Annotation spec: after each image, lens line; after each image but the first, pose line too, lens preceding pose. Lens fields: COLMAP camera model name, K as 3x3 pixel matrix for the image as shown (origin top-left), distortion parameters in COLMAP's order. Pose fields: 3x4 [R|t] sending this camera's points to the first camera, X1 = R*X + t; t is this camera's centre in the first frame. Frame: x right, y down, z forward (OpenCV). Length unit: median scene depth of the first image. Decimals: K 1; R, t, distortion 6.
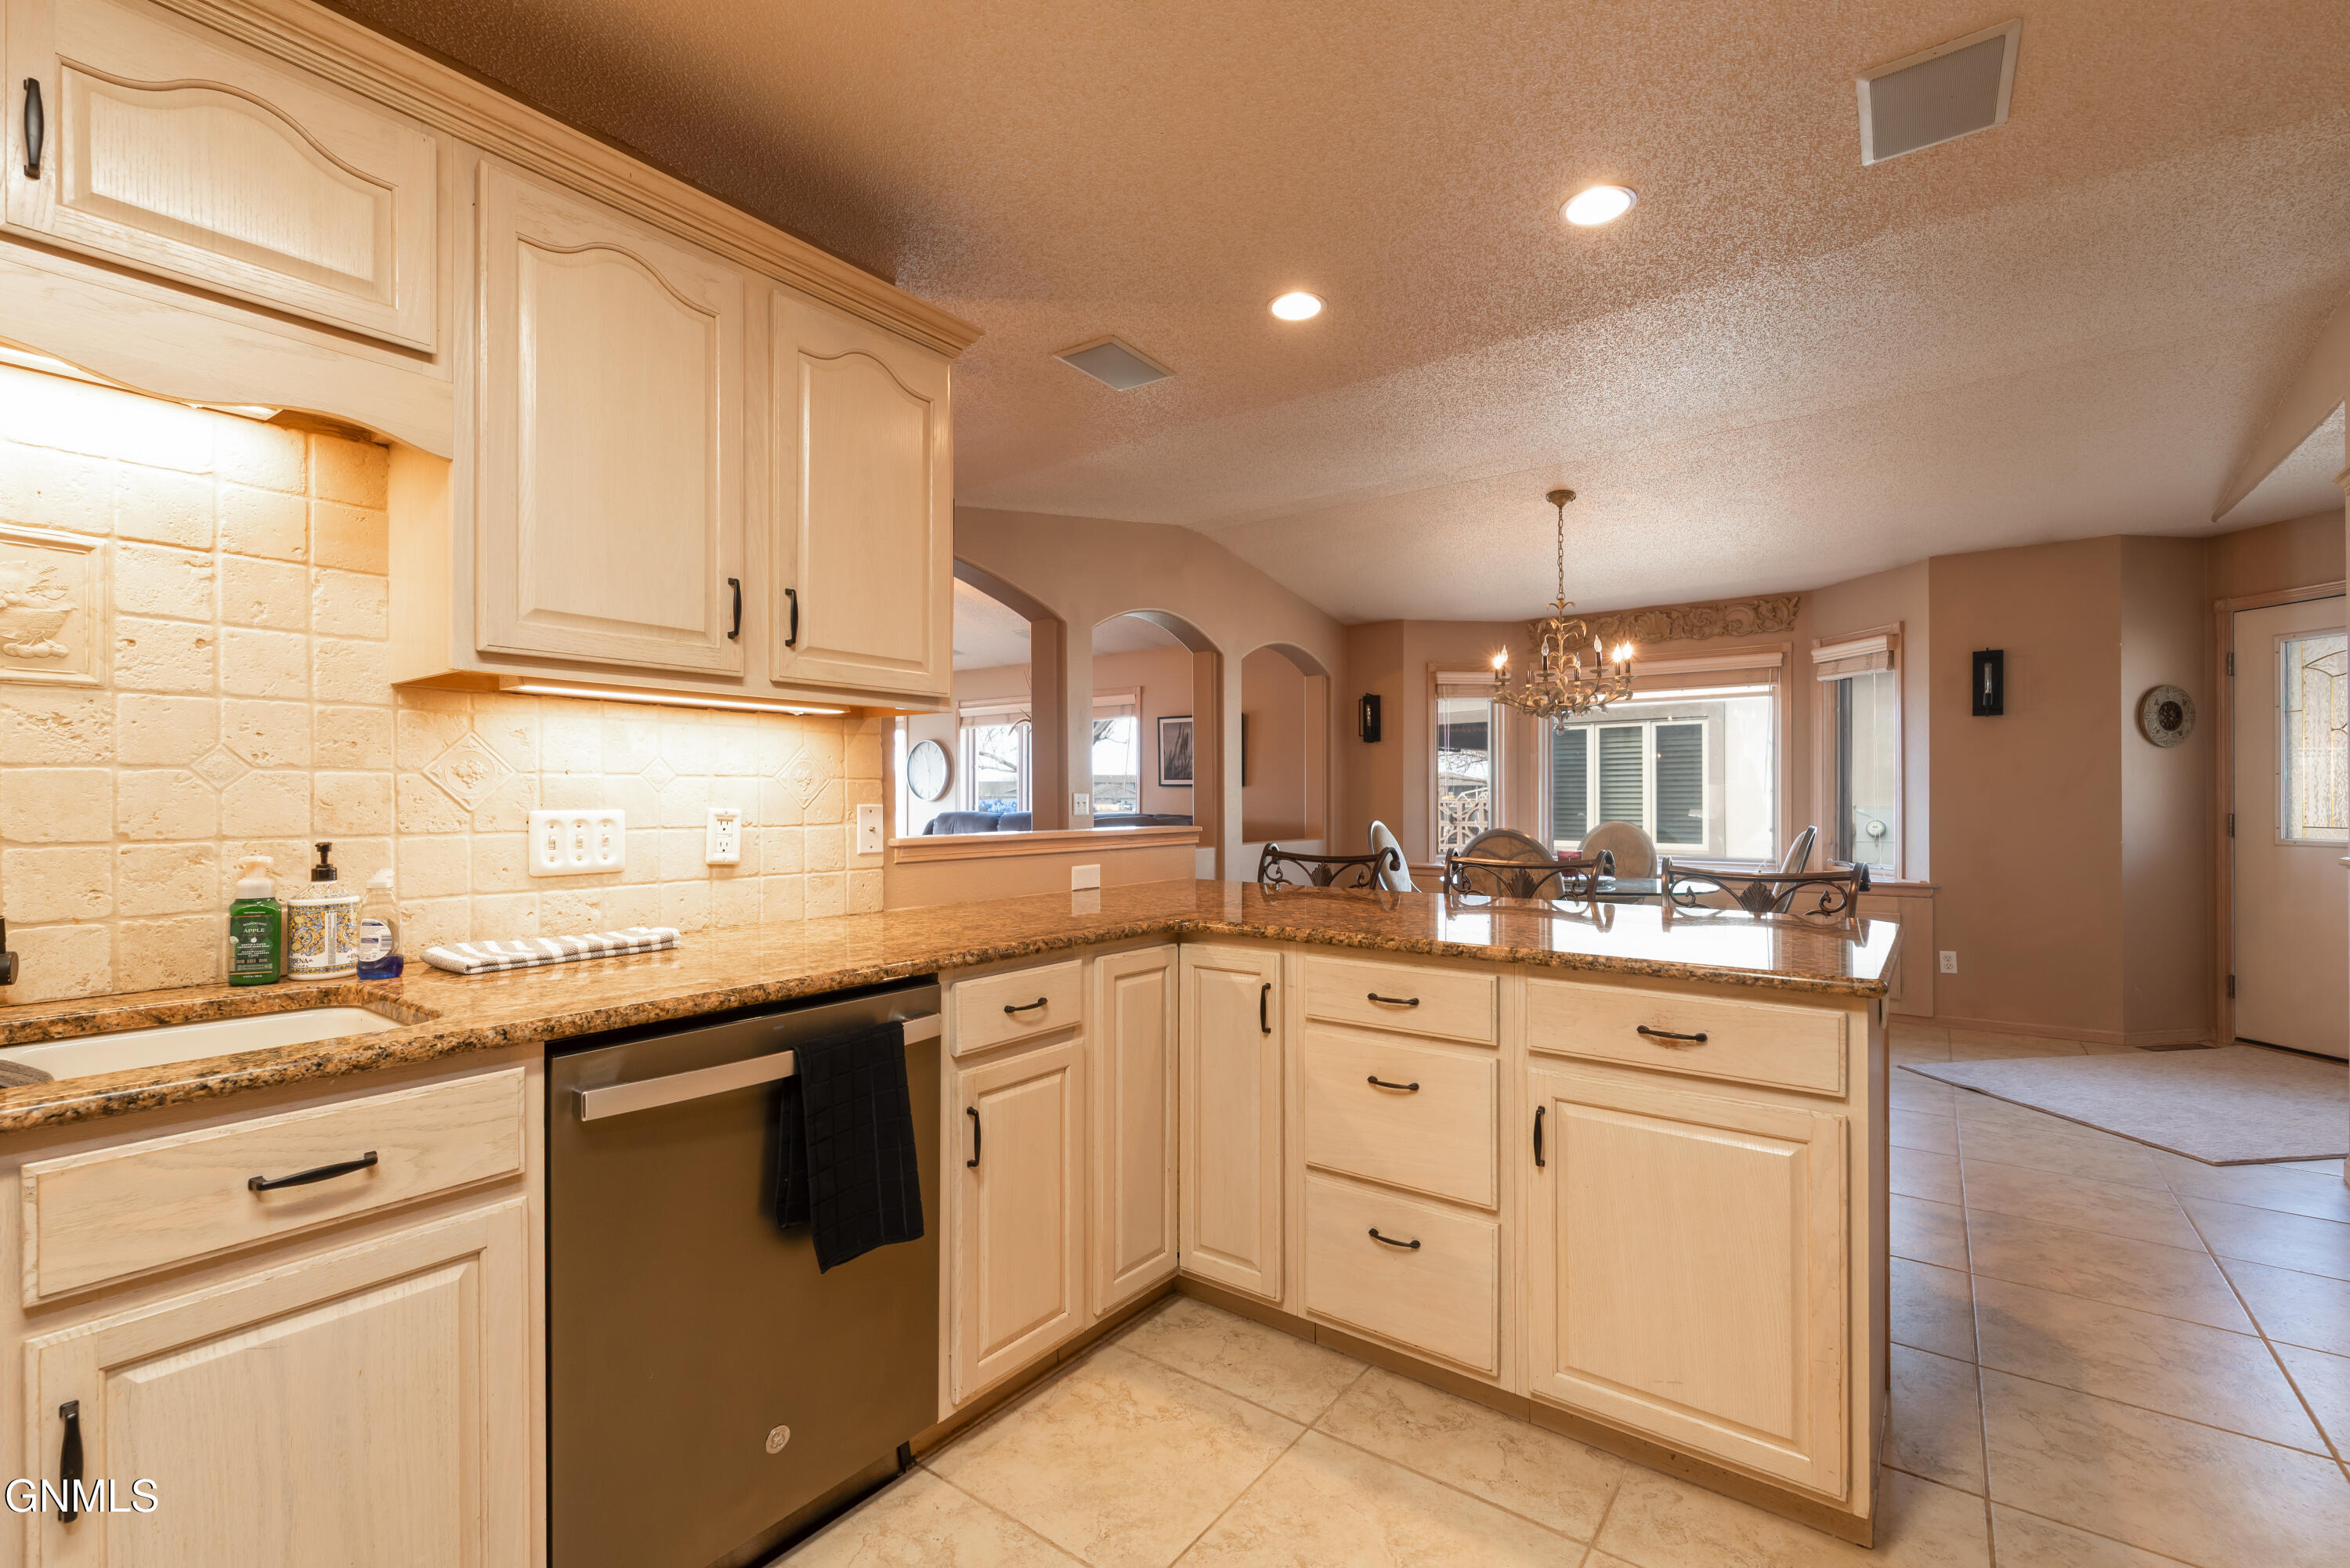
lens RADIAL K [[1014.4, 0, 1187.7], [0, 1014.4, 807.5], [0, 0, 1]] dist [0.000220, -0.000376]
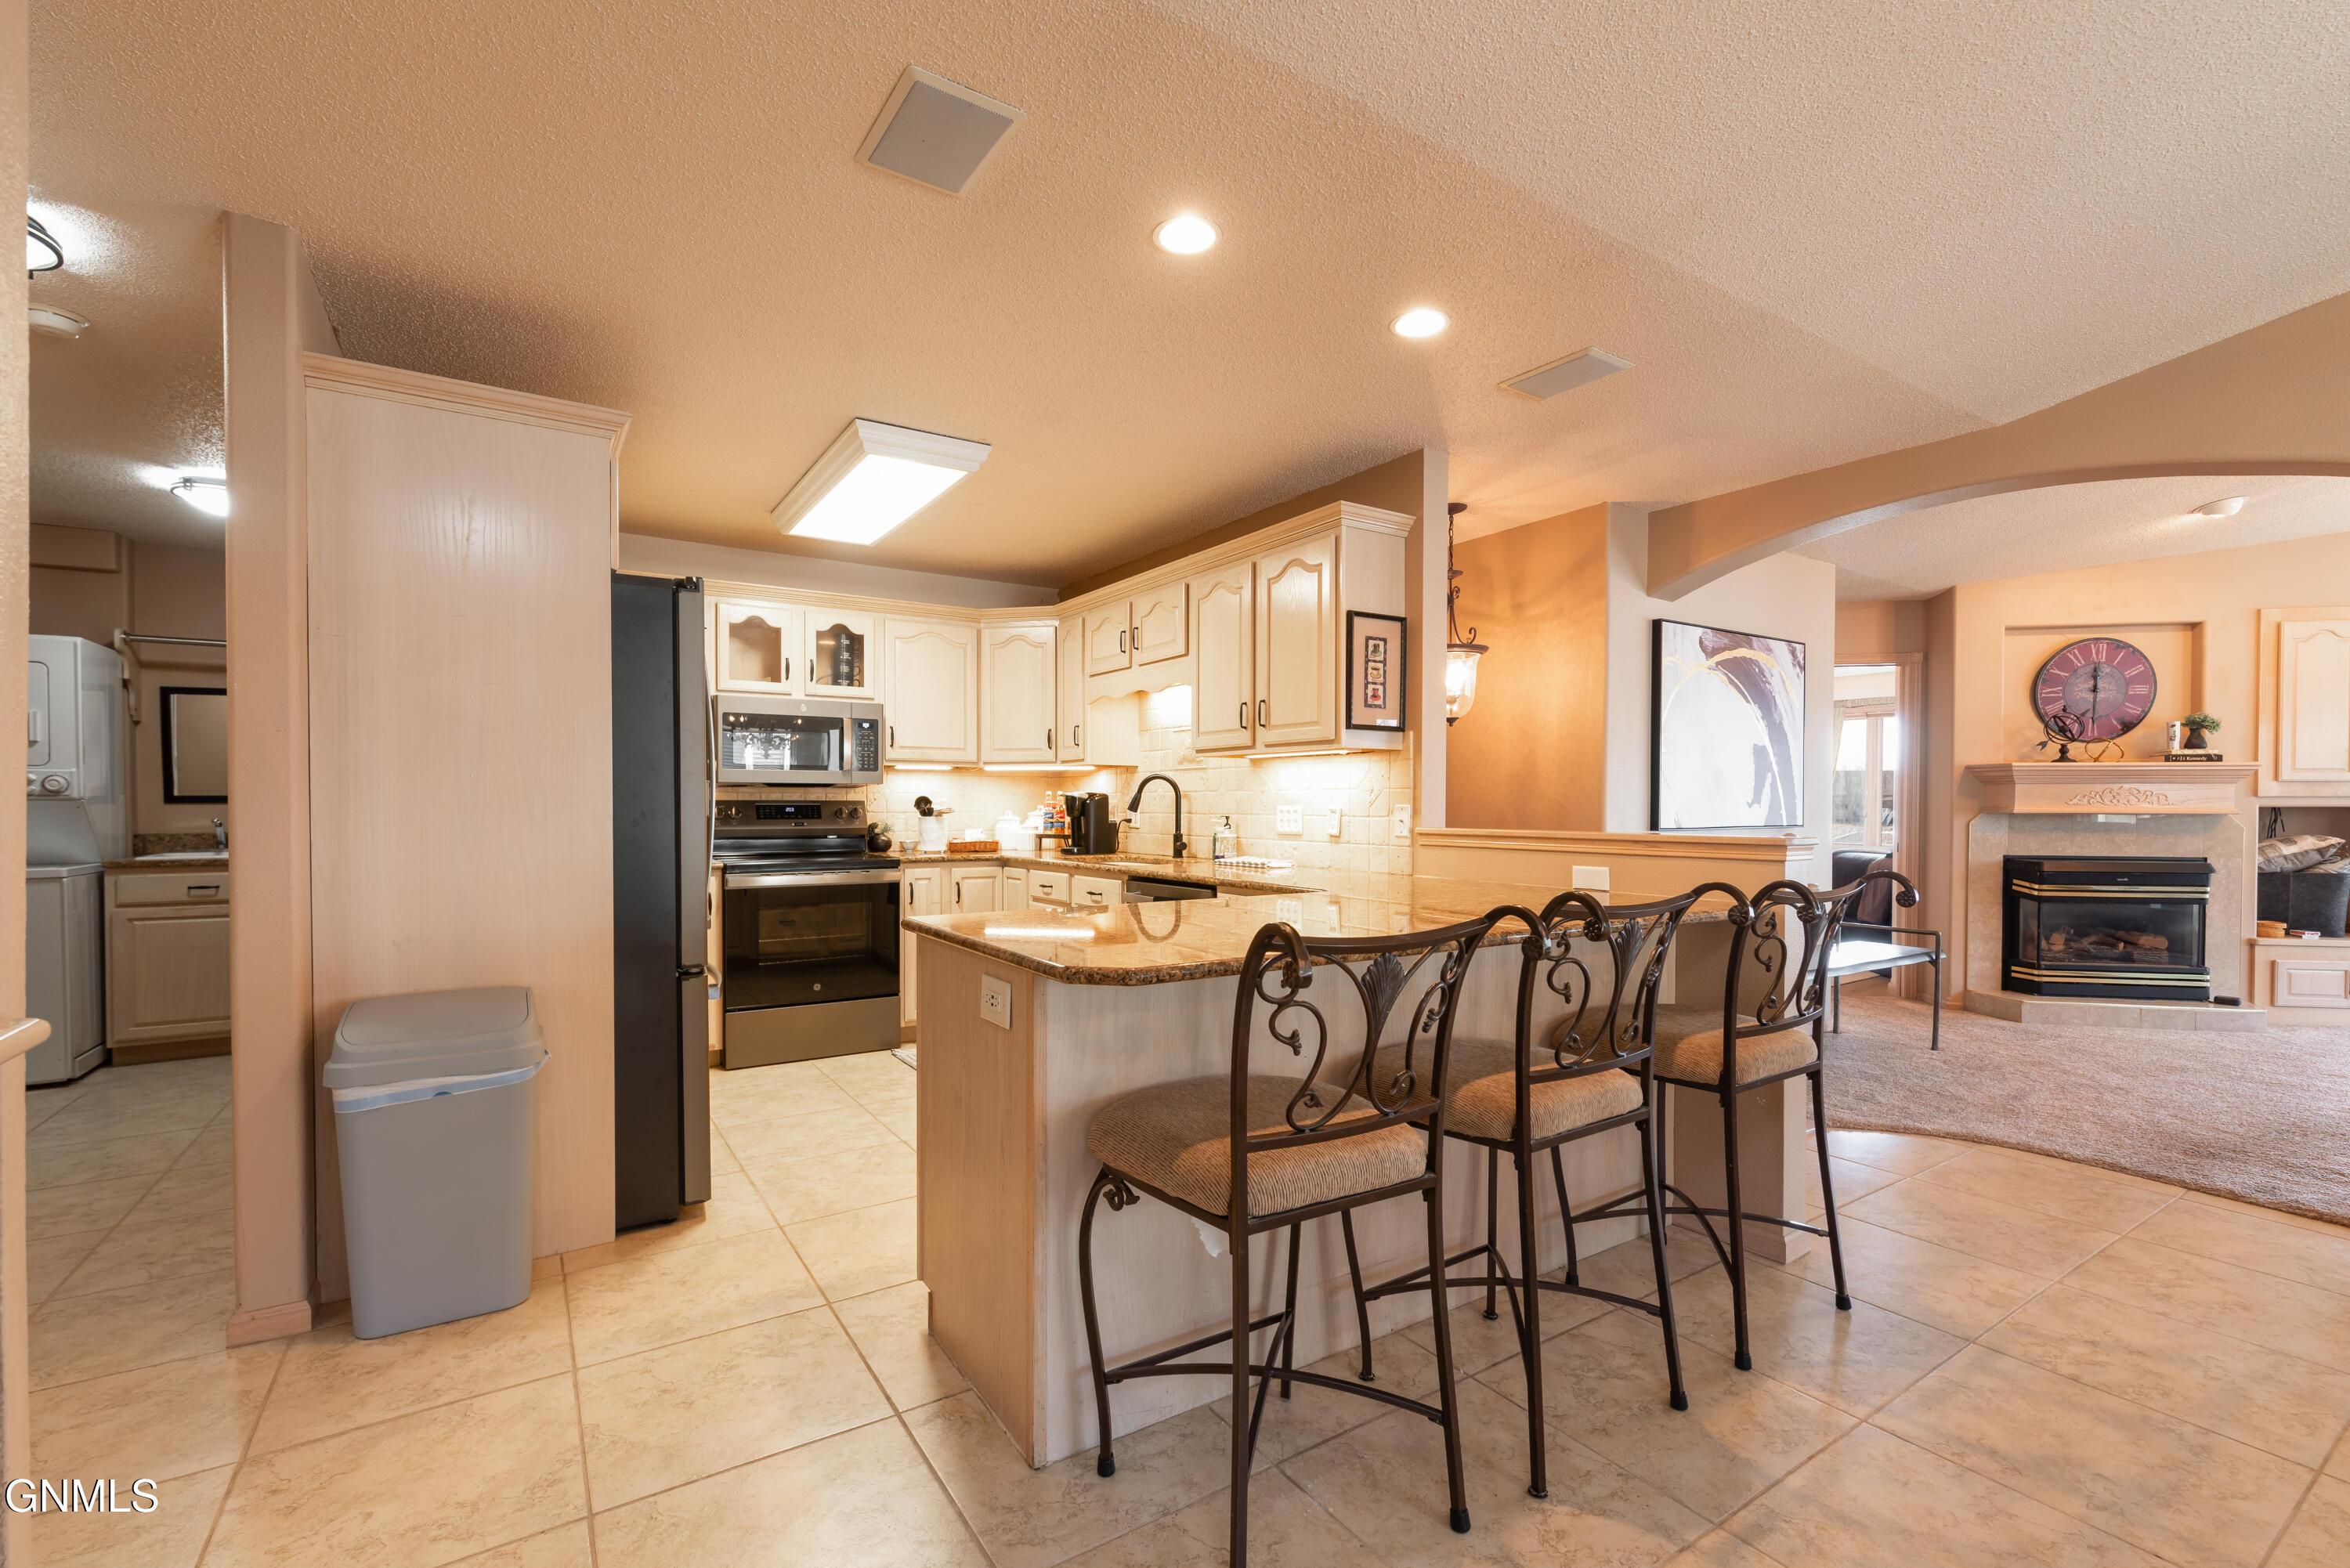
lens RADIAL K [[1014.4, 0, 1166.7], [0, 1014.4, 810.4], [0, 0, 1]] dist [0.000220, -0.000376]
pose [[-0.363667, 0.007473, -0.931499, 0.480317], [-0.010200, 0.999876, 0.012004, -0.003556], [0.931473, 0.013867, -0.363546, 0.466694]]
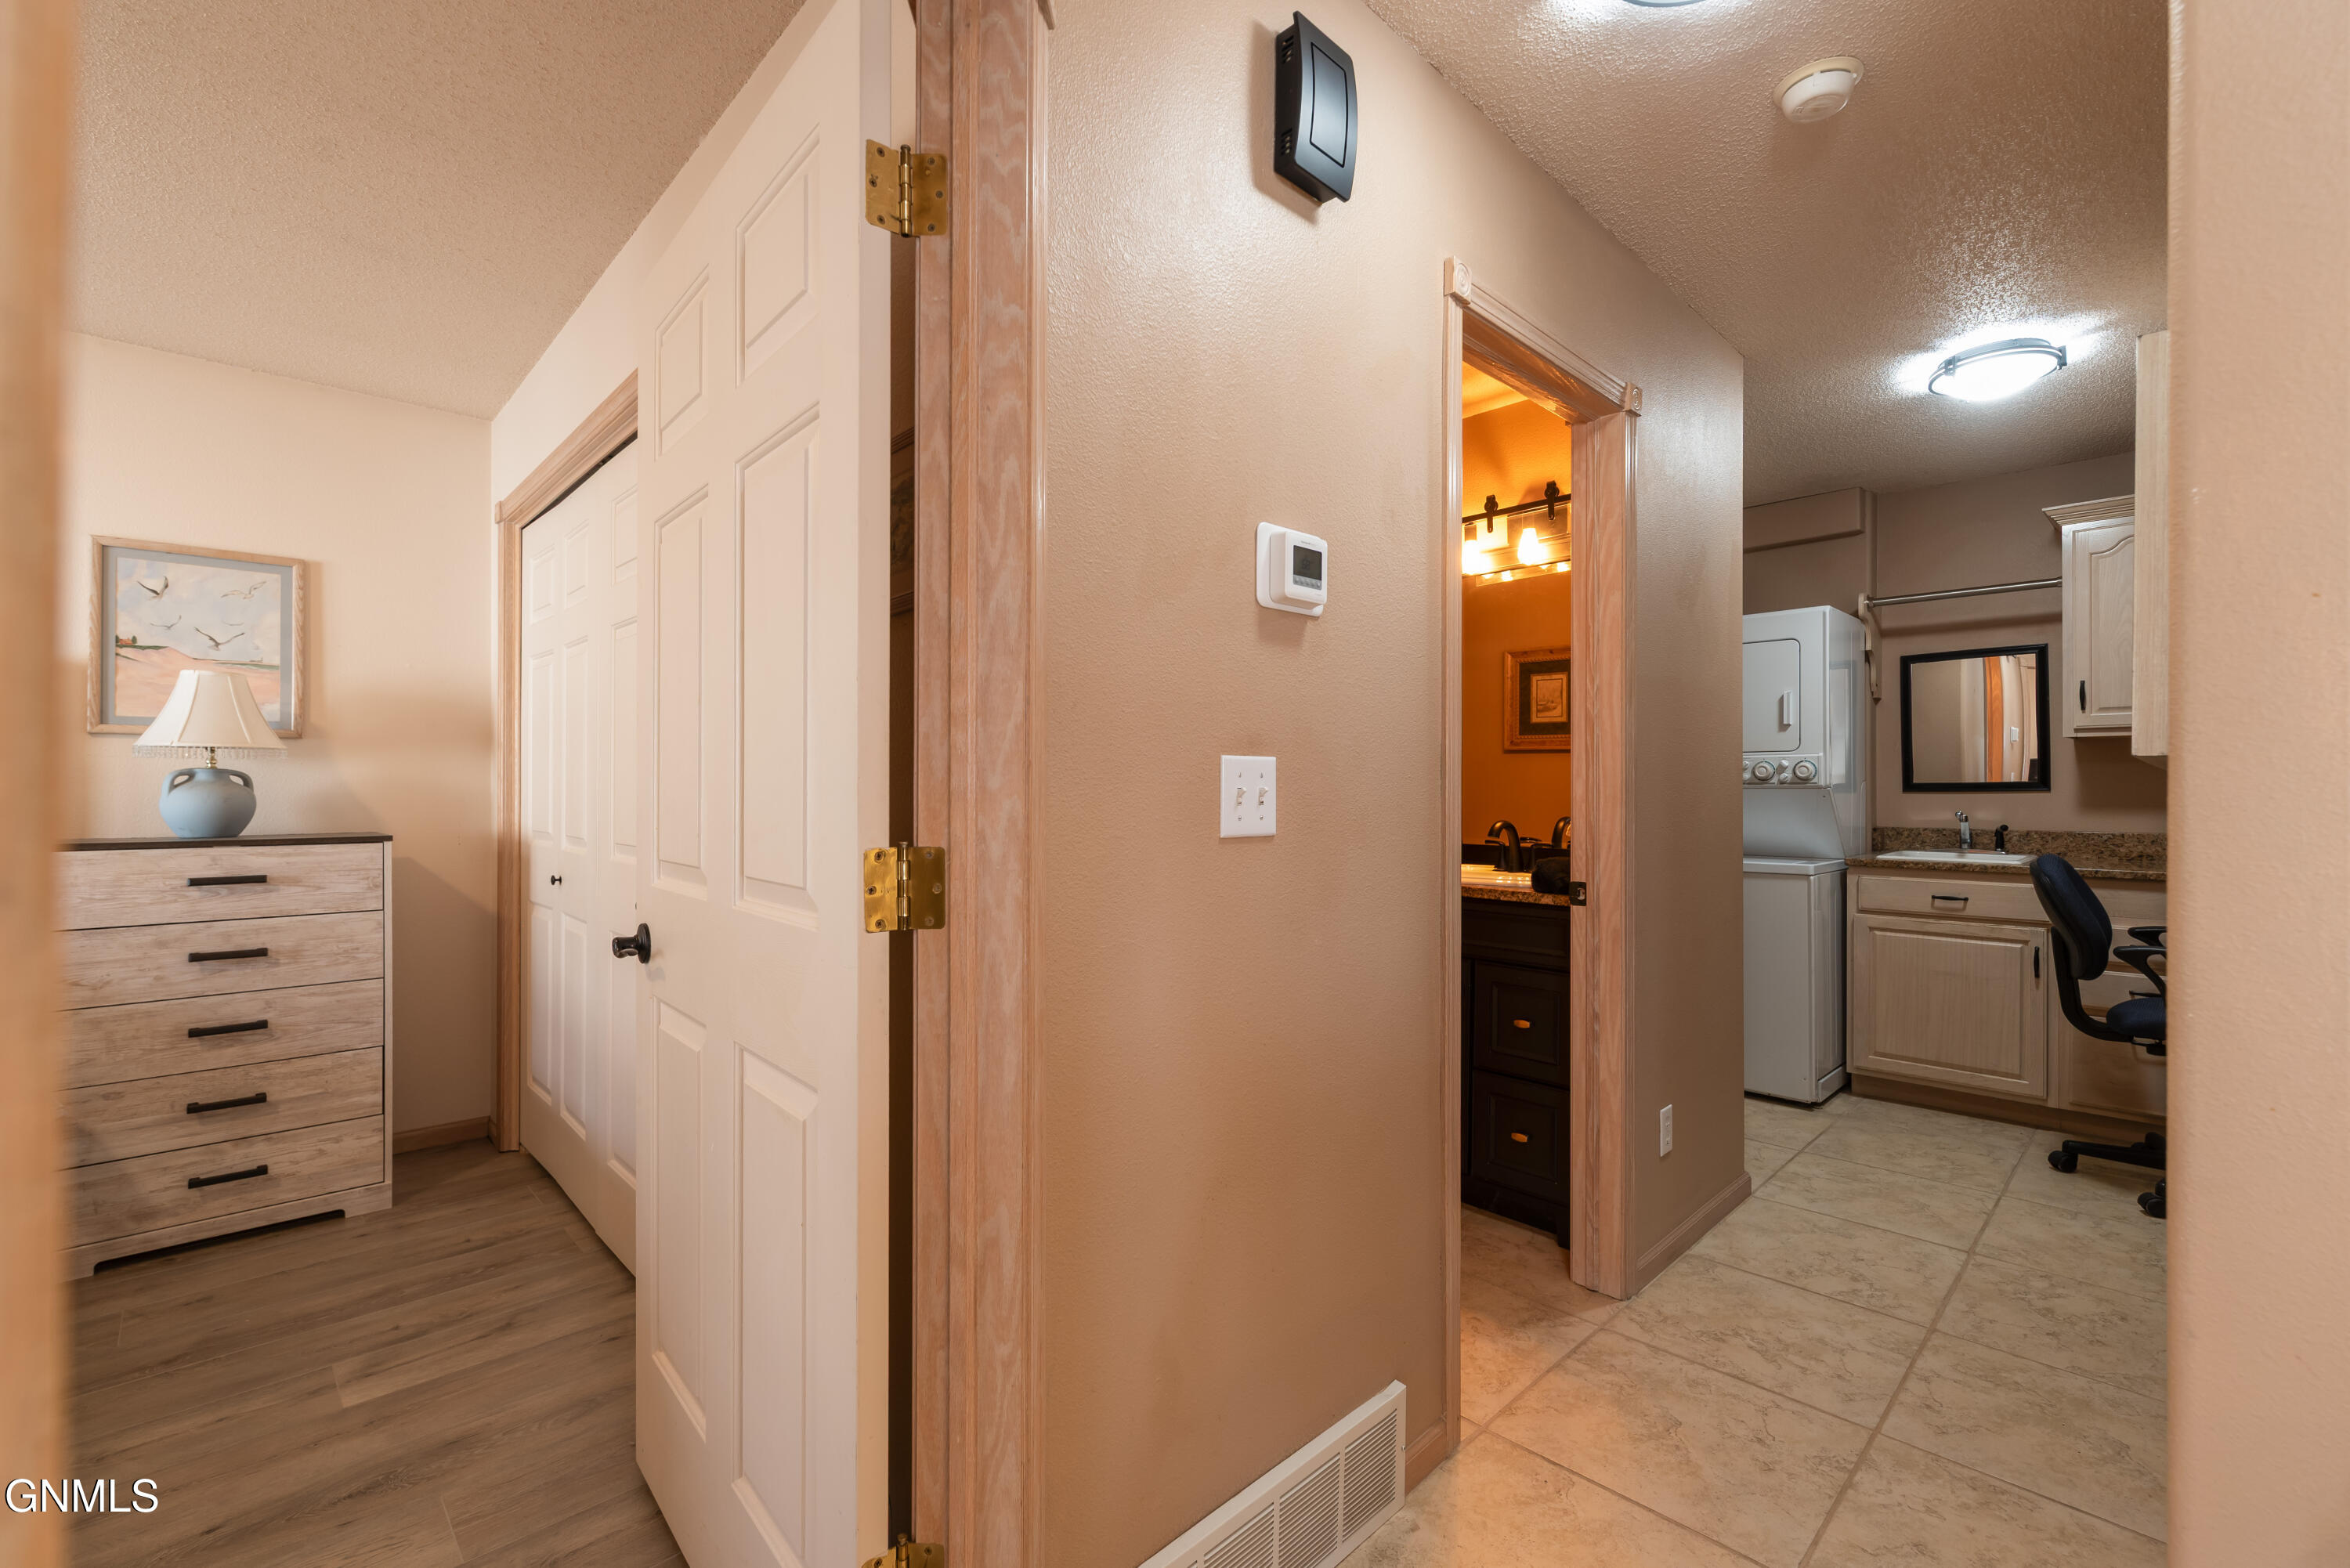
lens RADIAL K [[1014.4, 0, 1193.6], [0, 1014.4, 794.7], [0, 0, 1]] dist [0.000220, -0.000376]
pose [[-0.985860, -0.003075, 0.167541, 0.383181], [-0.000140, 0.999846, 0.017529, -0.001588], [-0.167569, 0.017257, -0.985709, 0.202611]]
